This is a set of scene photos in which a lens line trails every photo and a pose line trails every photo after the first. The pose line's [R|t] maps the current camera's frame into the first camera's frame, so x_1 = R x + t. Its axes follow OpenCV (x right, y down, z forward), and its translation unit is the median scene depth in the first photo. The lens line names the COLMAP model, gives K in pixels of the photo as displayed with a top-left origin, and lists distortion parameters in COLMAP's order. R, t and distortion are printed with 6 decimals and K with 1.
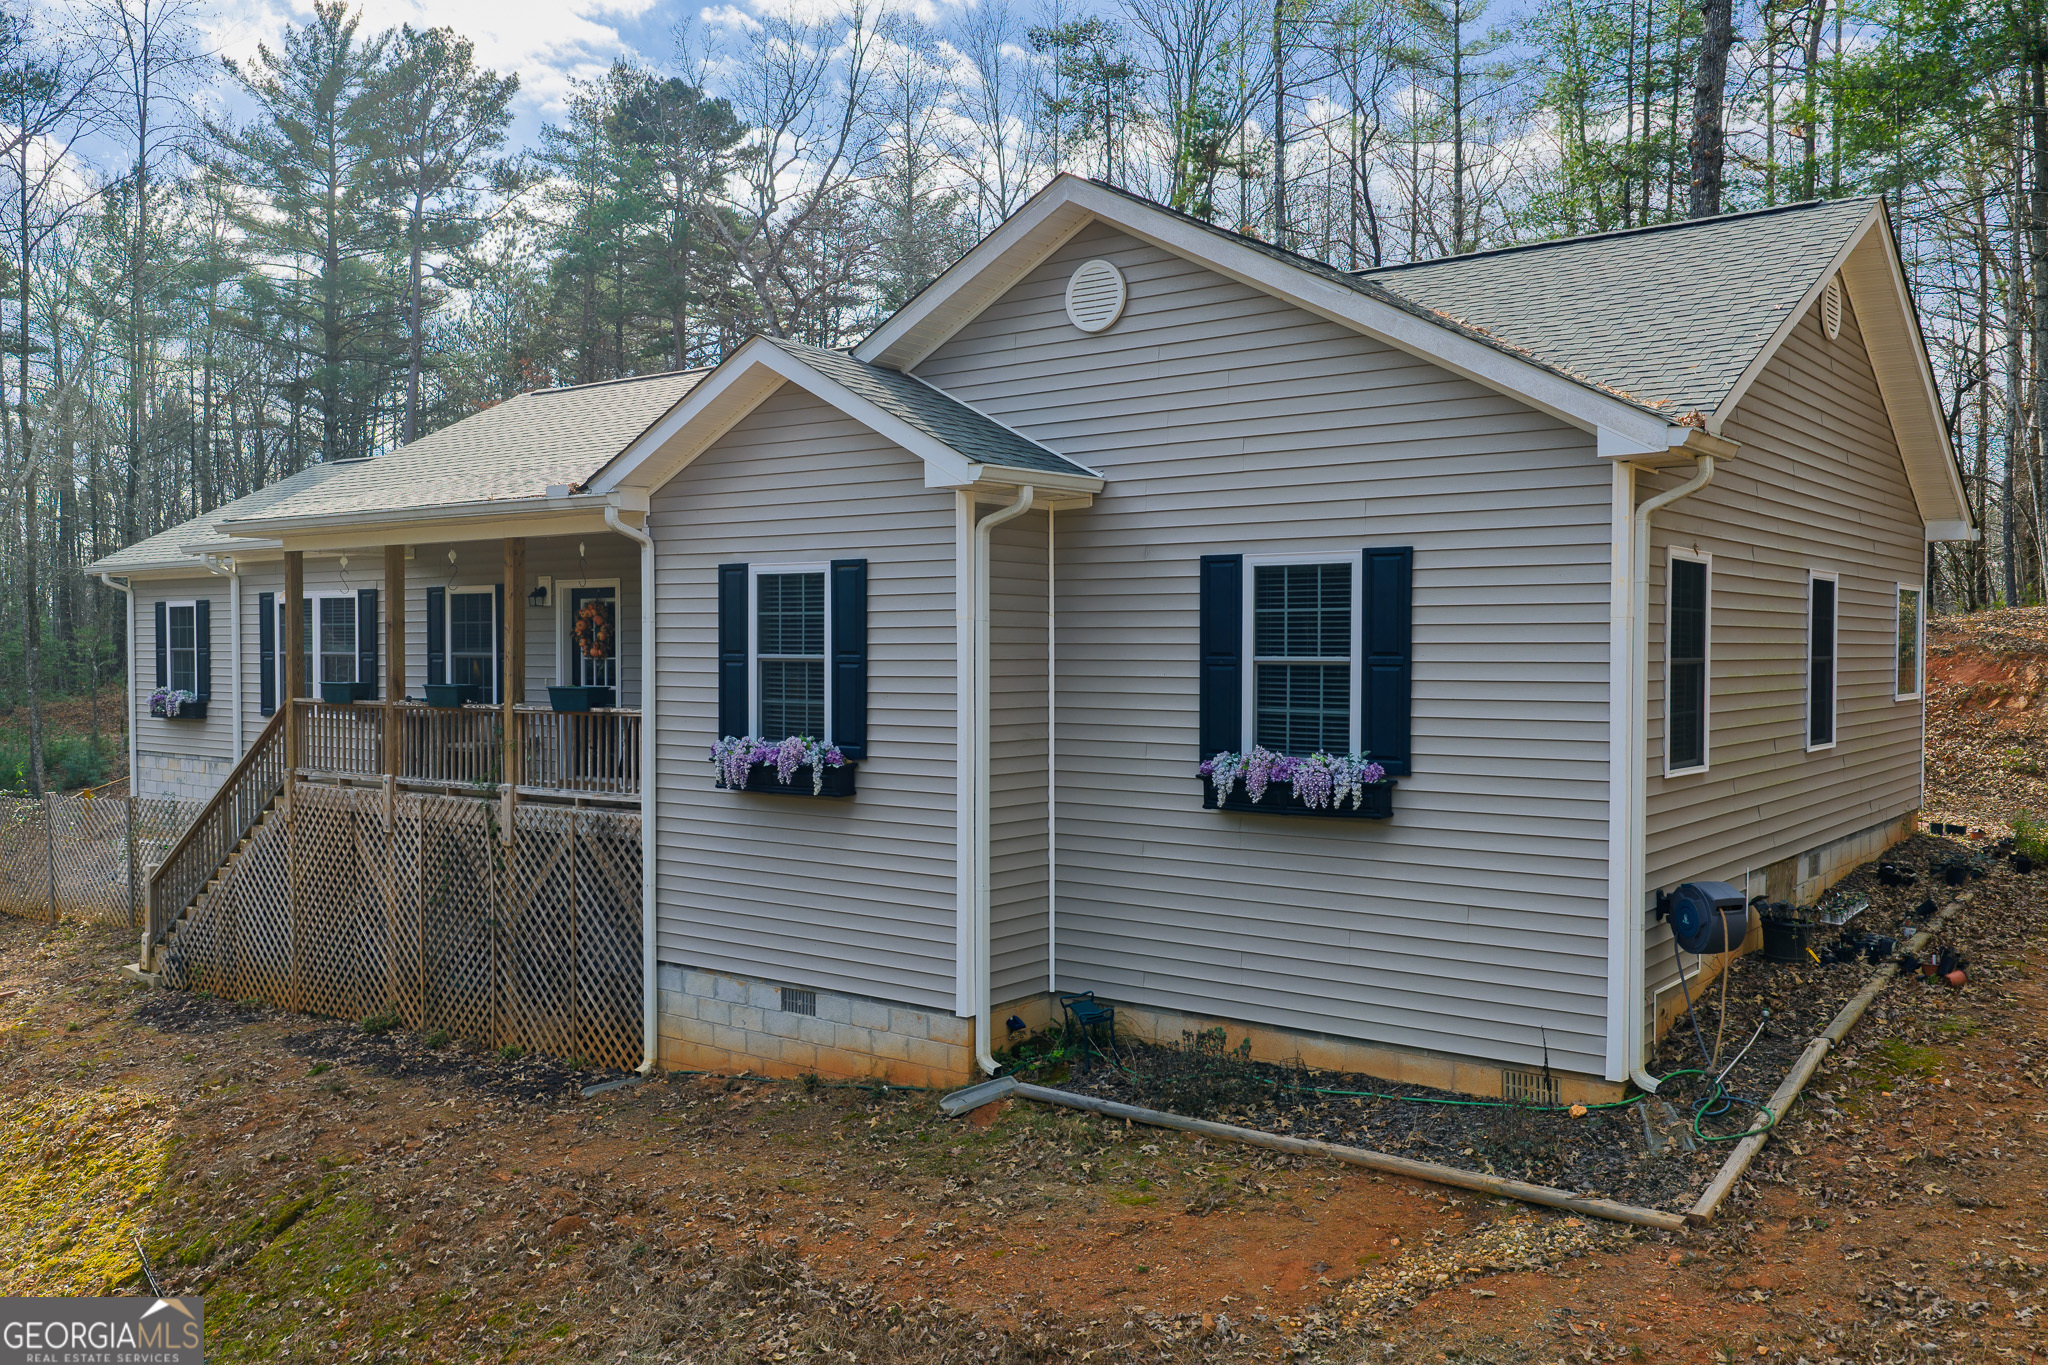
lens RADIAL K [[1694.1, 0, 1024.0], [0, 1694.1, 682.5], [0, 0, 1]] dist [0.008476, -0.006627]
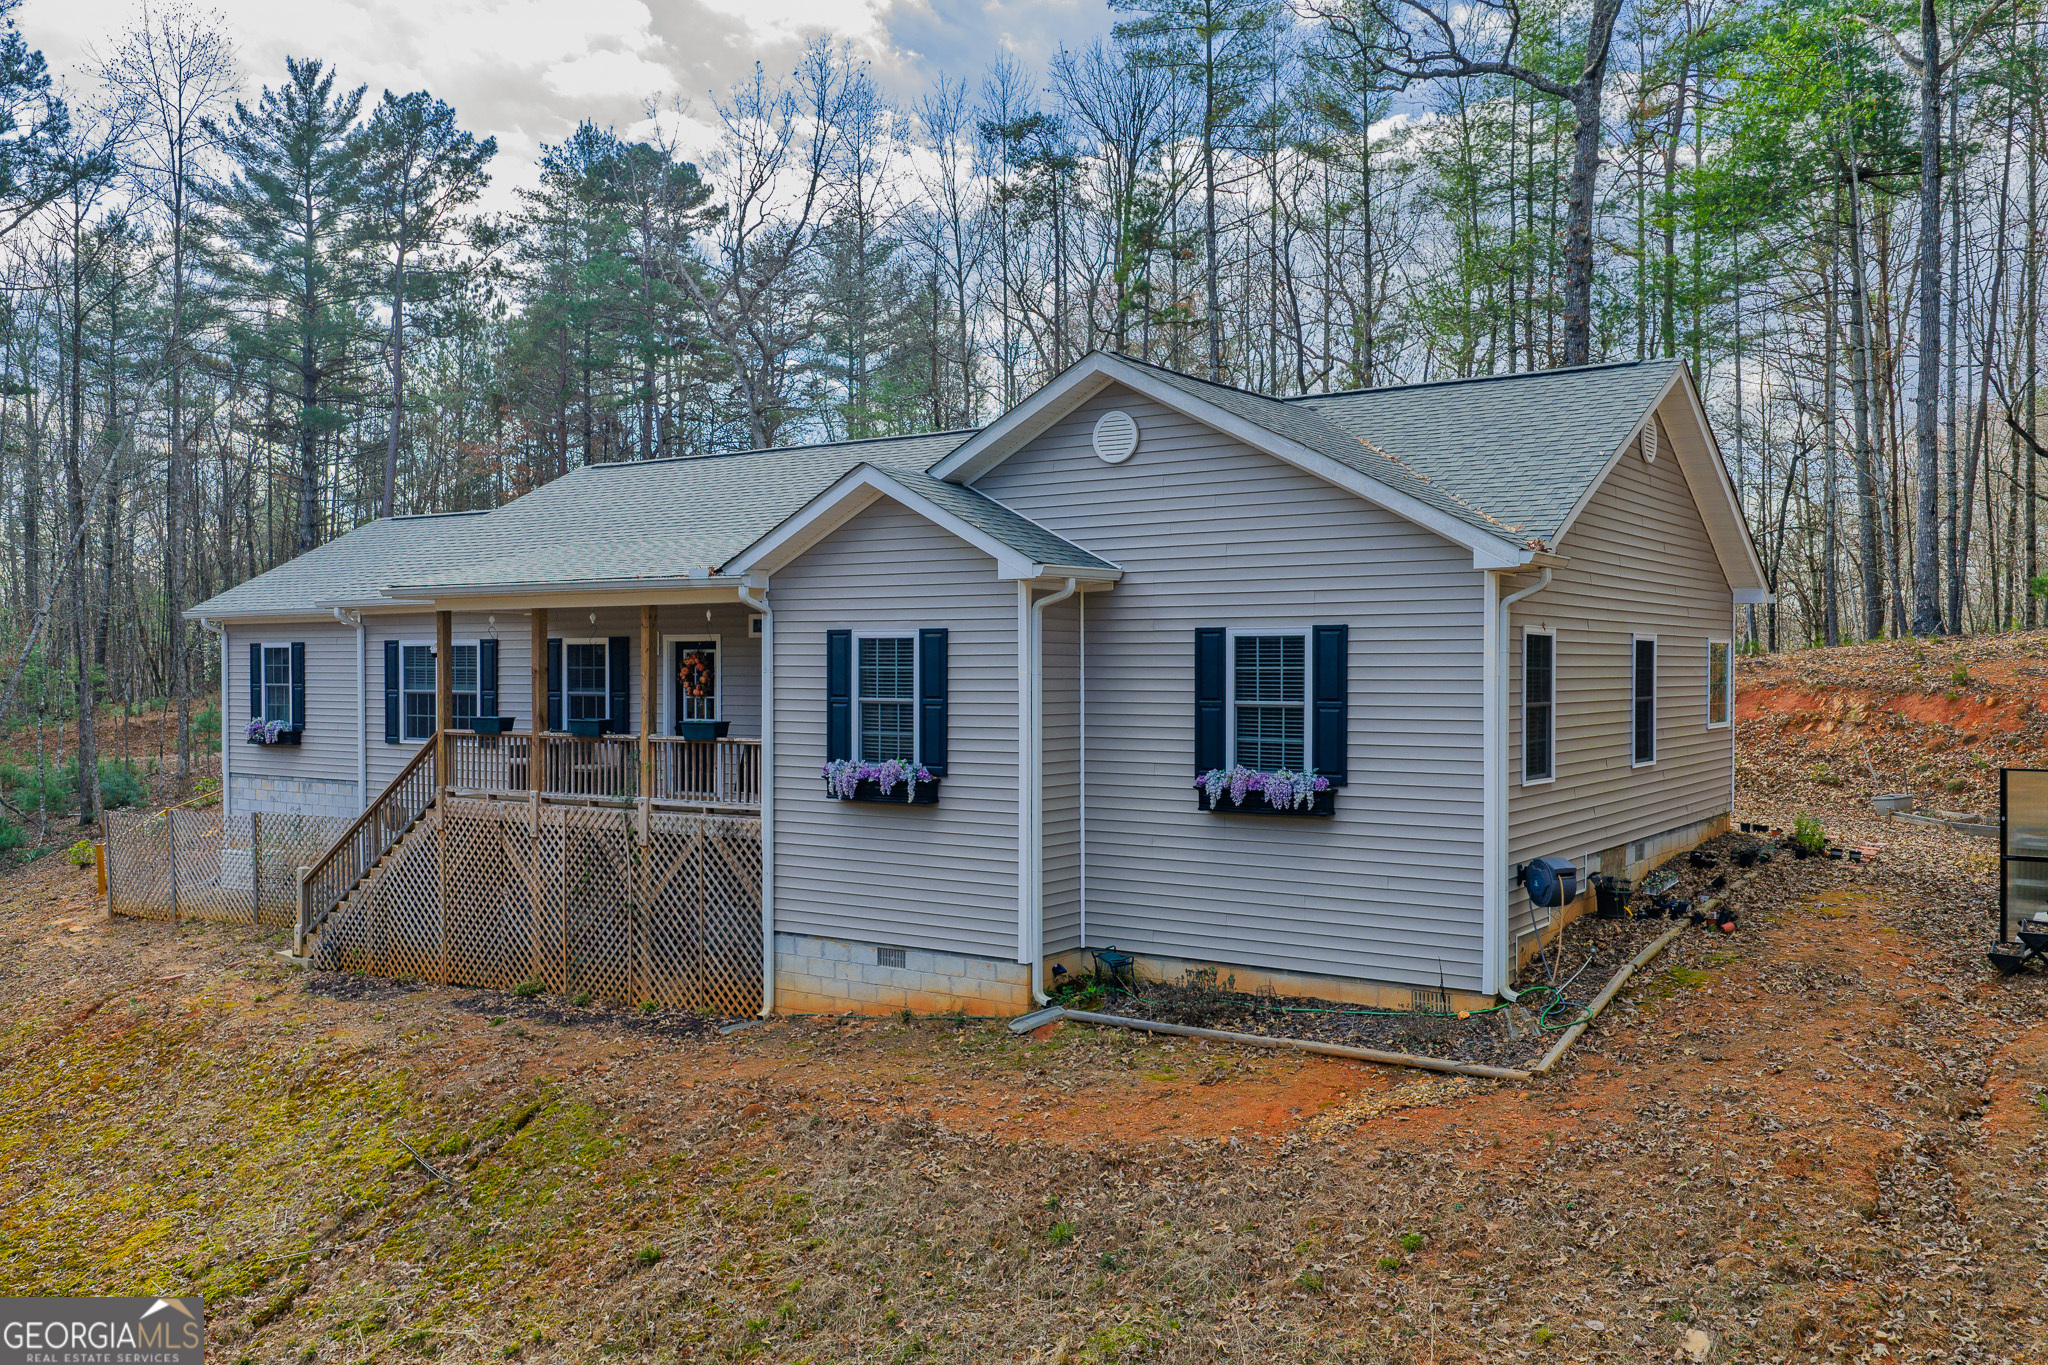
lens RADIAL K [[1694.1, 0, 1024.0], [0, 1694.1, 682.5], [0, 0, 1]] dist [0.008476, -0.006627]
pose [[0.998614, -0.001628, 0.052612, -0.104794], [0.002230, 0.999933, -0.011395, -0.014141], [-0.052590, 0.011497, 0.998550, -0.362342]]
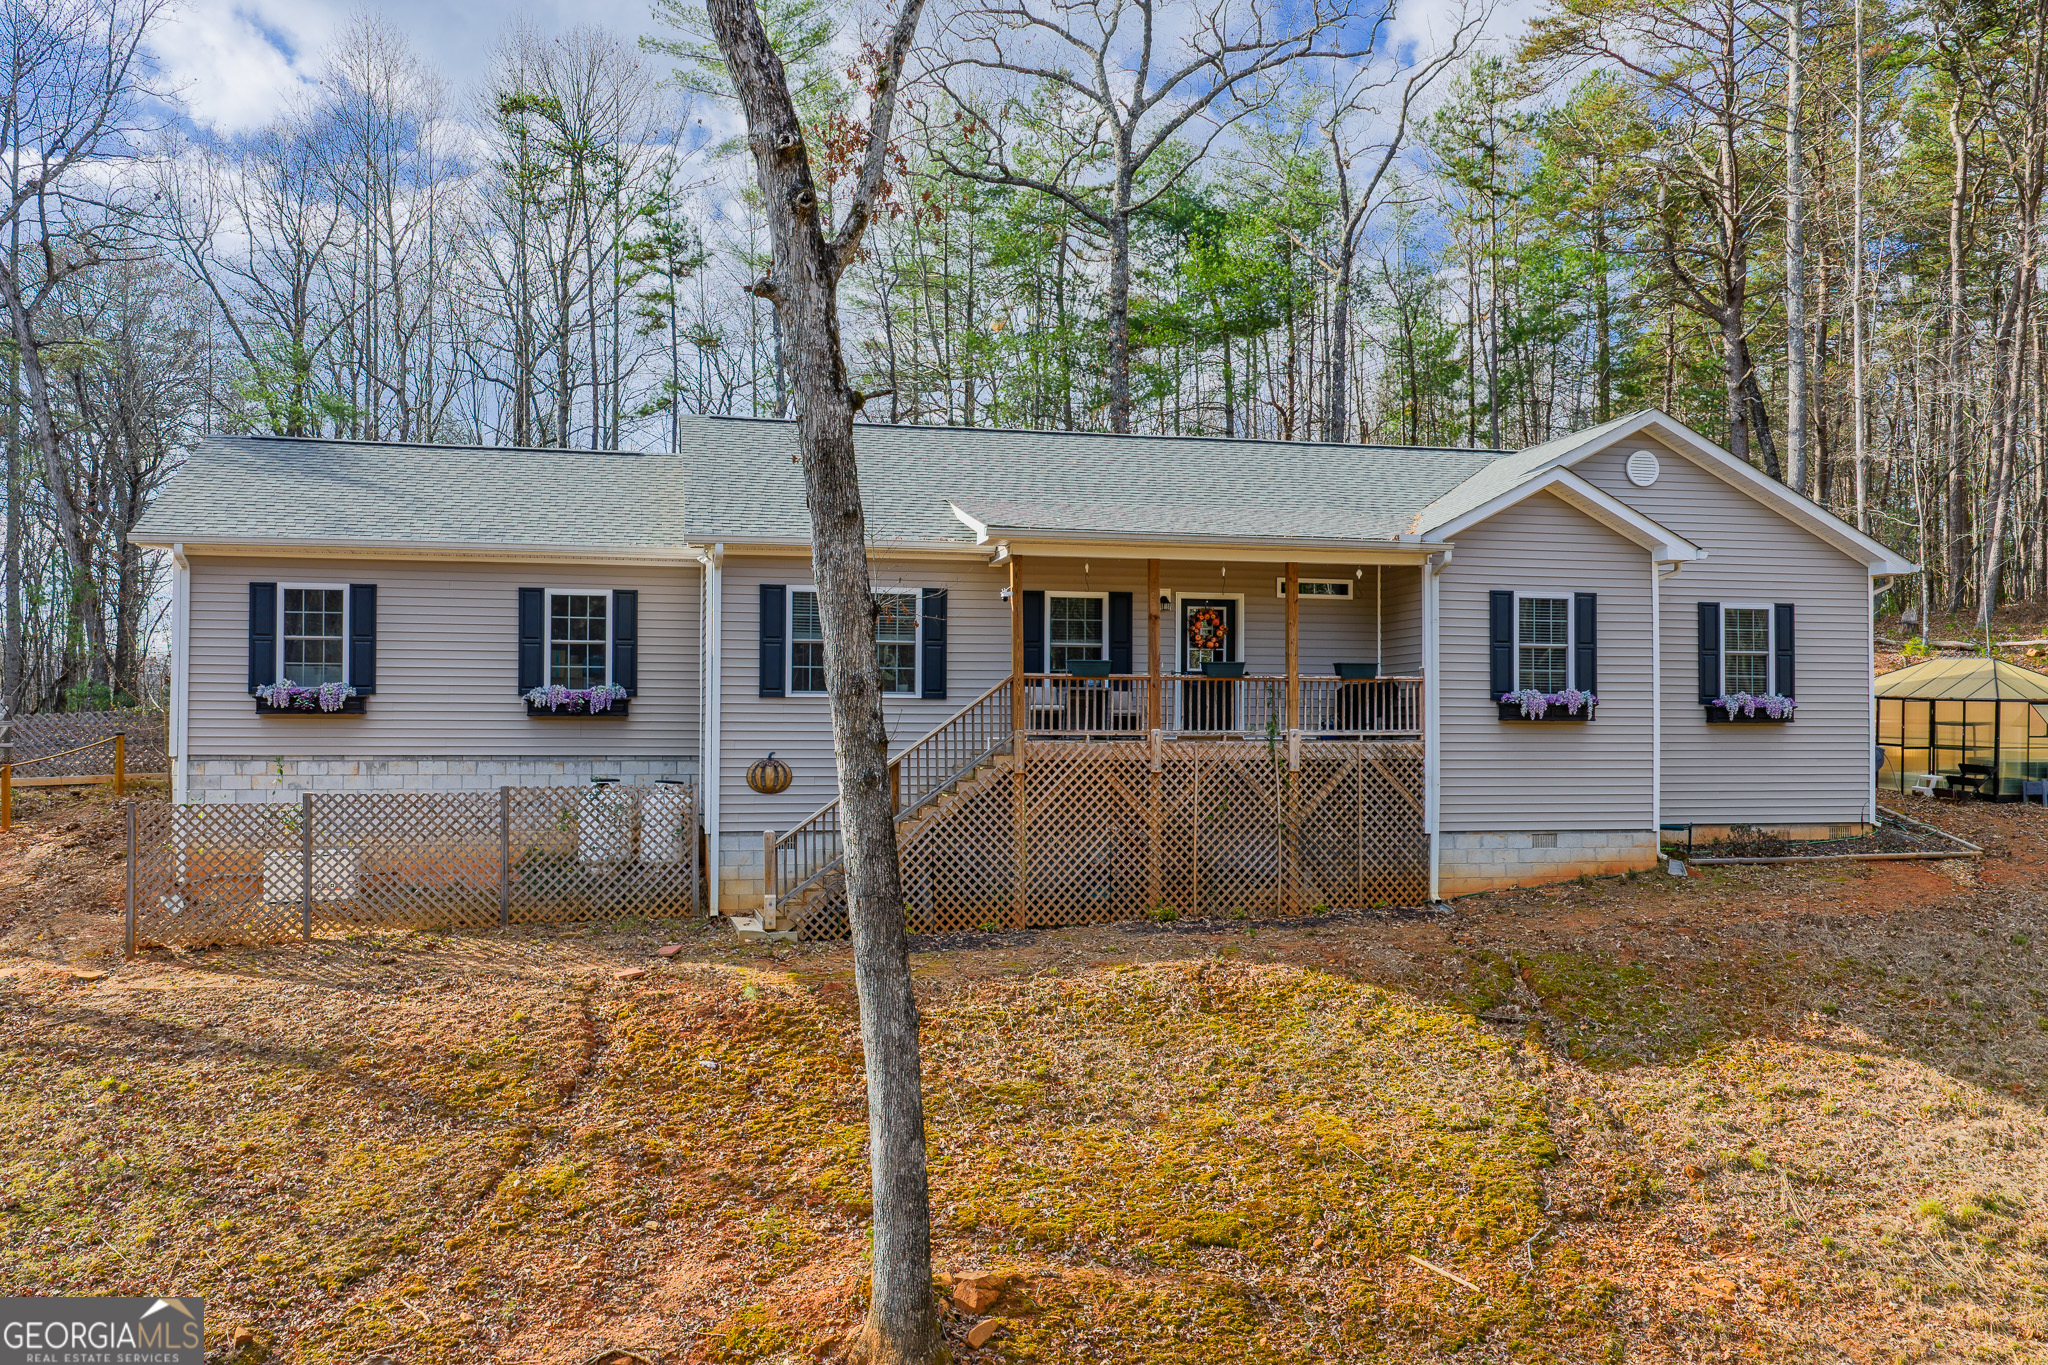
lens RADIAL K [[1694.1, 0, 1024.0], [0, 1694.1, 682.5], [0, 0, 1]] dist [0.008476, -0.006627]
pose [[0.638529, 0.023102, 0.769251, -1.951348], [0.013850, 0.999043, -0.041499, 0.095097], [-0.769473, 0.037152, 0.637597, 0.303135]]
